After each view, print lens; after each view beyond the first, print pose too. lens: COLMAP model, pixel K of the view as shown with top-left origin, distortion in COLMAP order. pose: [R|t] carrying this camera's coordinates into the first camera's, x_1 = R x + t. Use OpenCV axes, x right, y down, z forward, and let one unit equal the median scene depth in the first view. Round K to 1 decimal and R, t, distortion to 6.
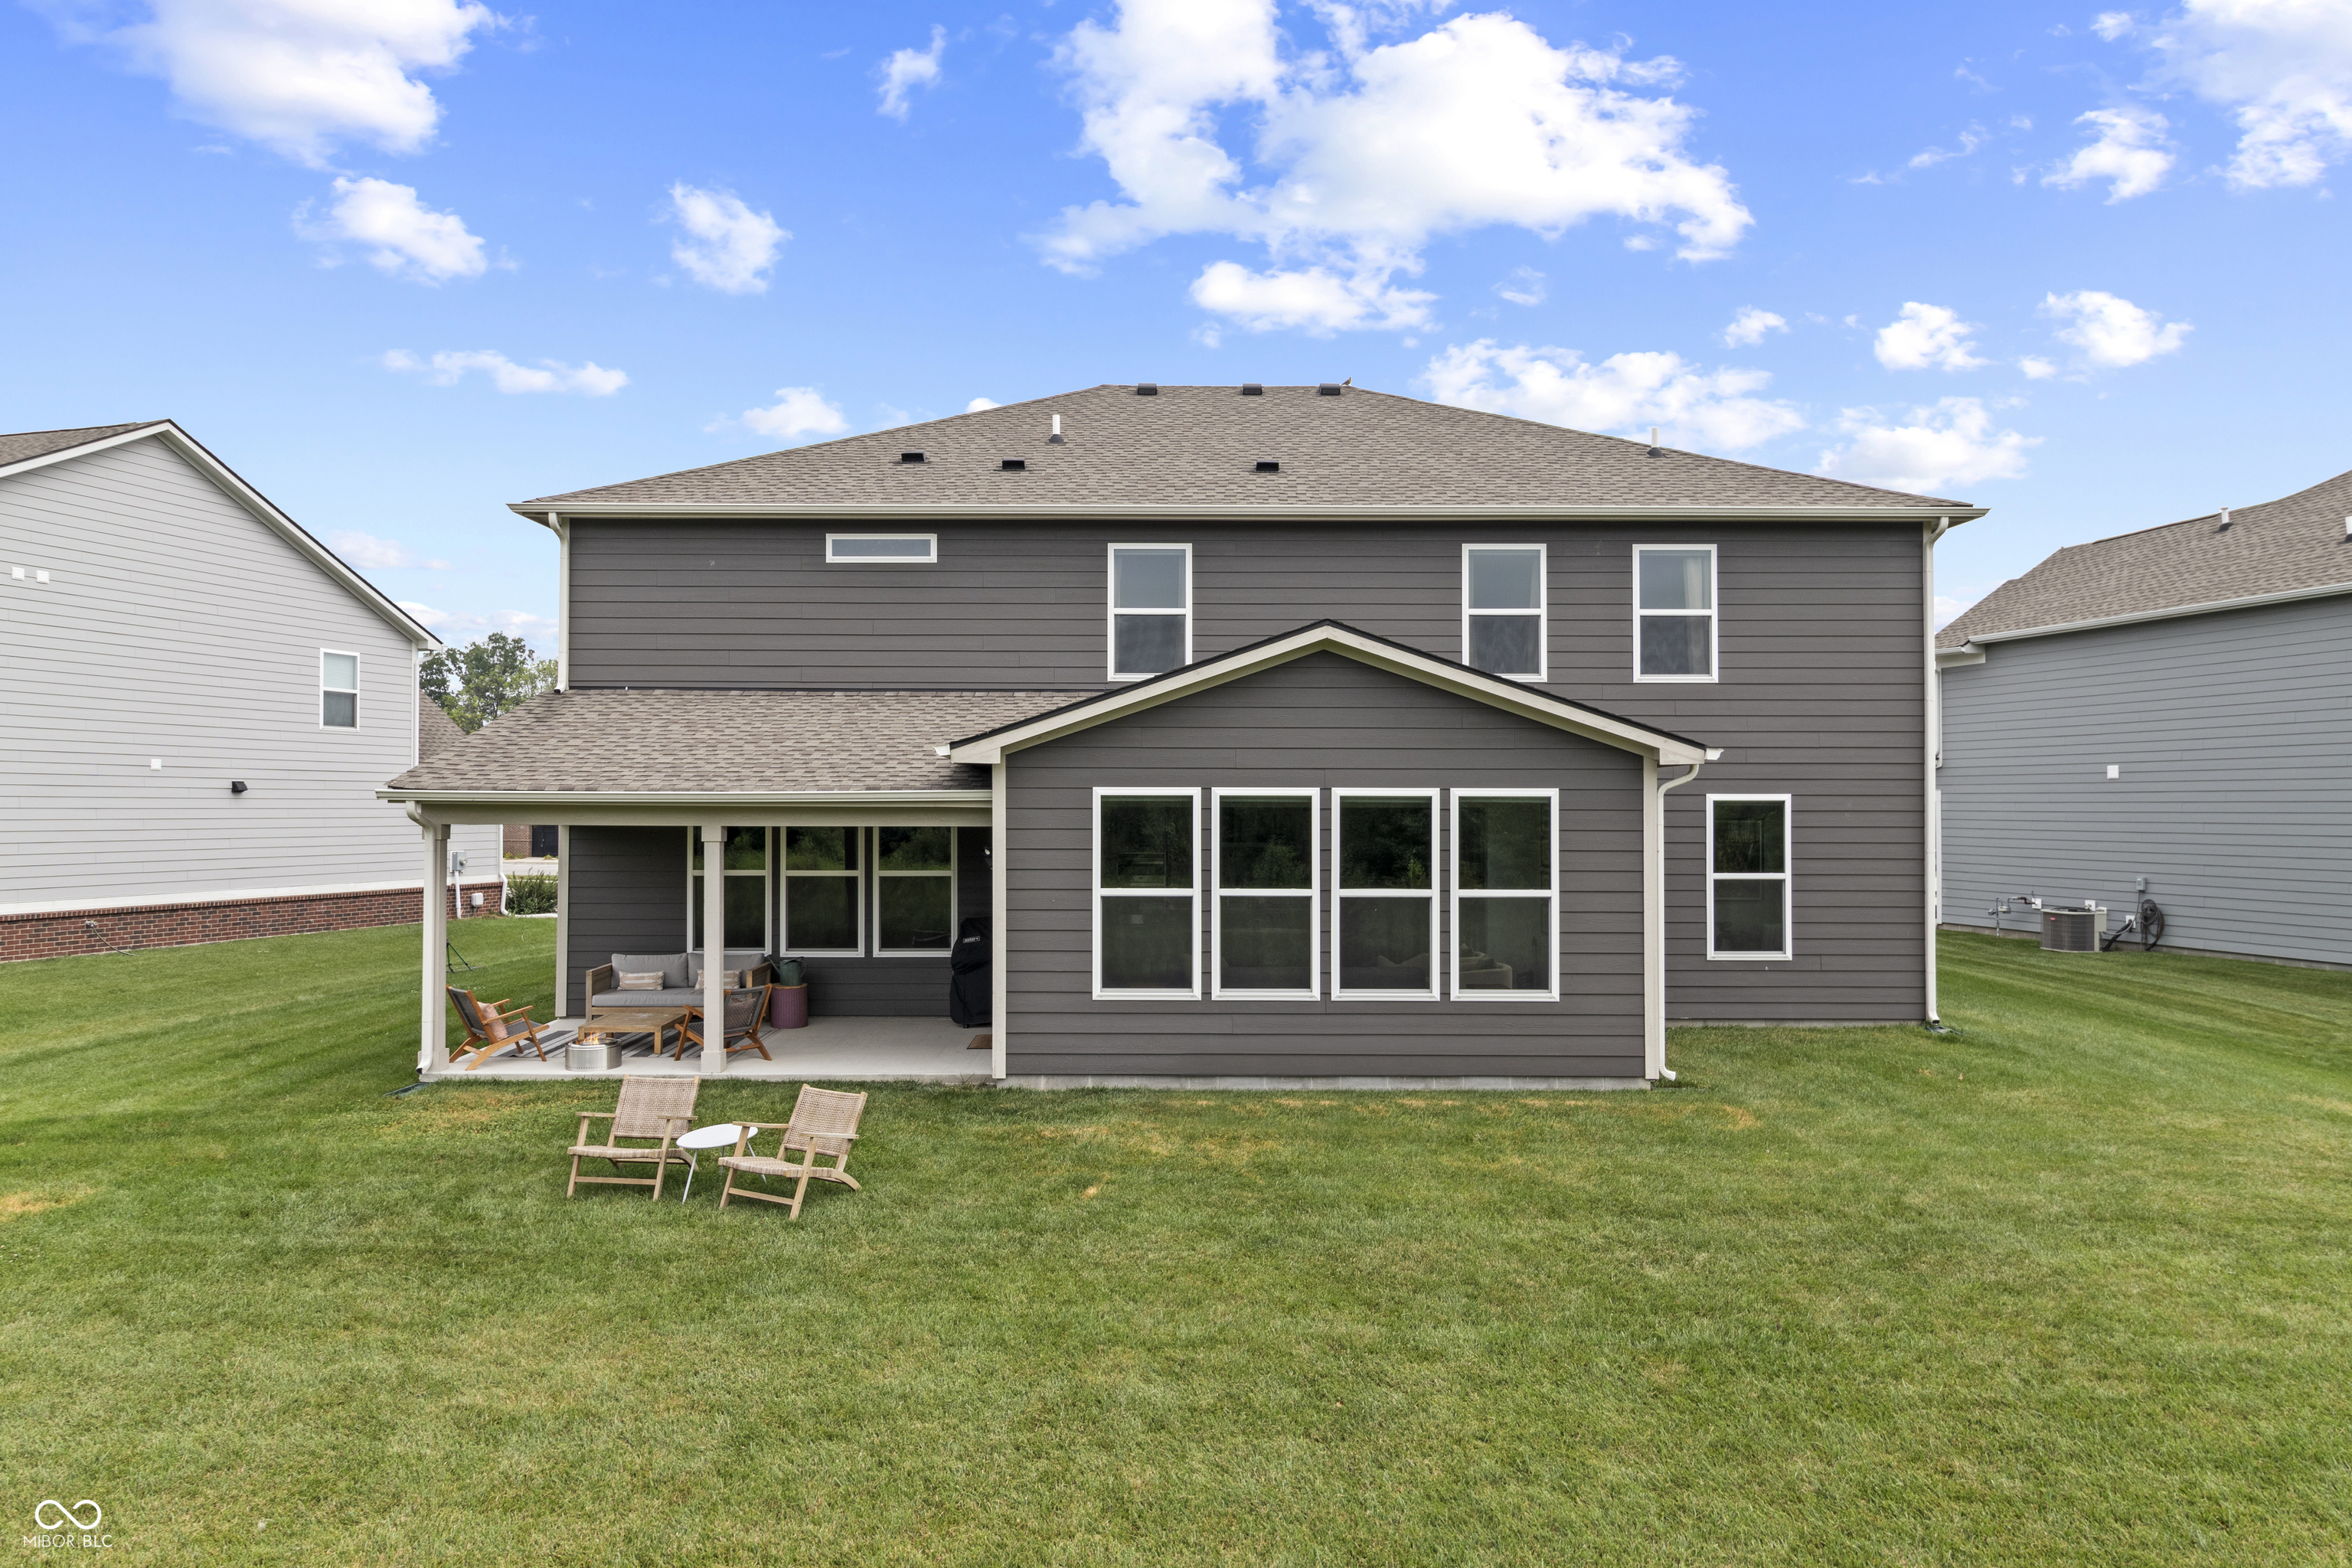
lens RADIAL K [[1631.7, 0, 1209.1], [0, 1631.7, 778.3], [0, 0, 1]] dist [0.002880, -0.001337]
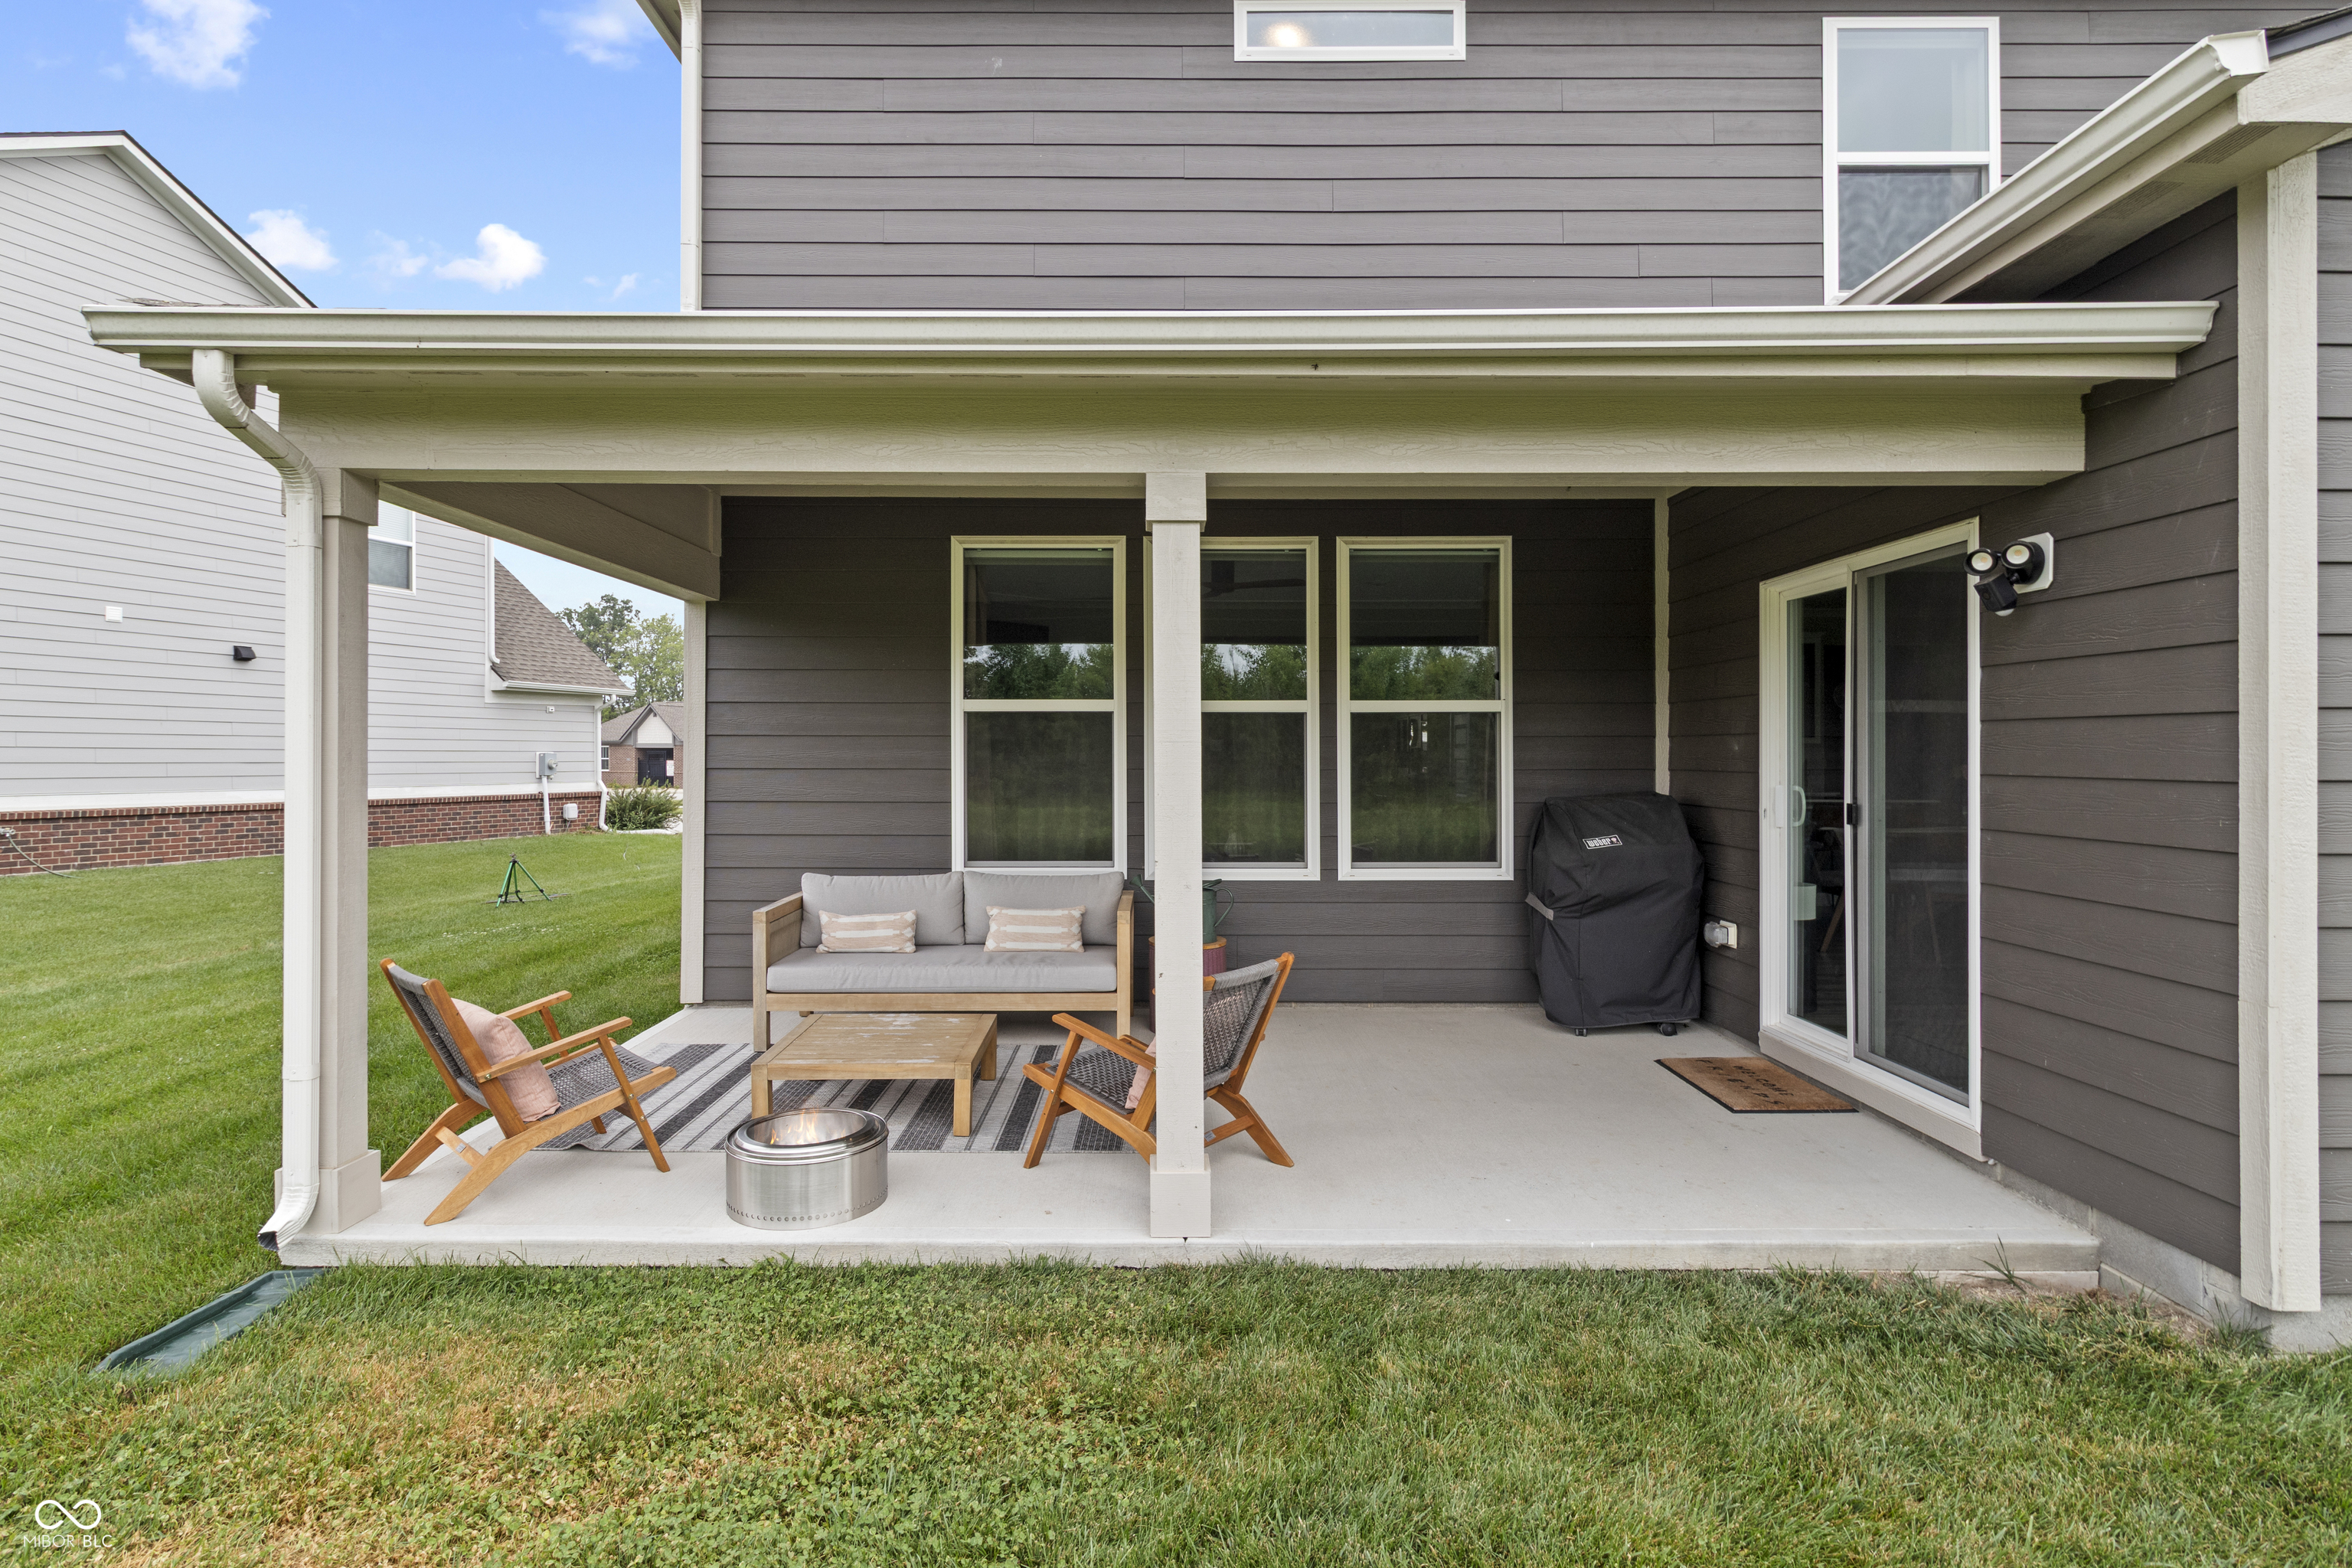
lens RADIAL K [[1240.0, 0, 1145.5], [0, 1240.0, 773.4], [0, 0, 1]] dist [-0.003417, -0.002299]
pose [[0.999983, -0.000352, -0.005757, -0.258712], [0.000476, 0.999766, 0.021621, 0.069609], [0.005748, -0.021623, 0.999750, 0.630905]]
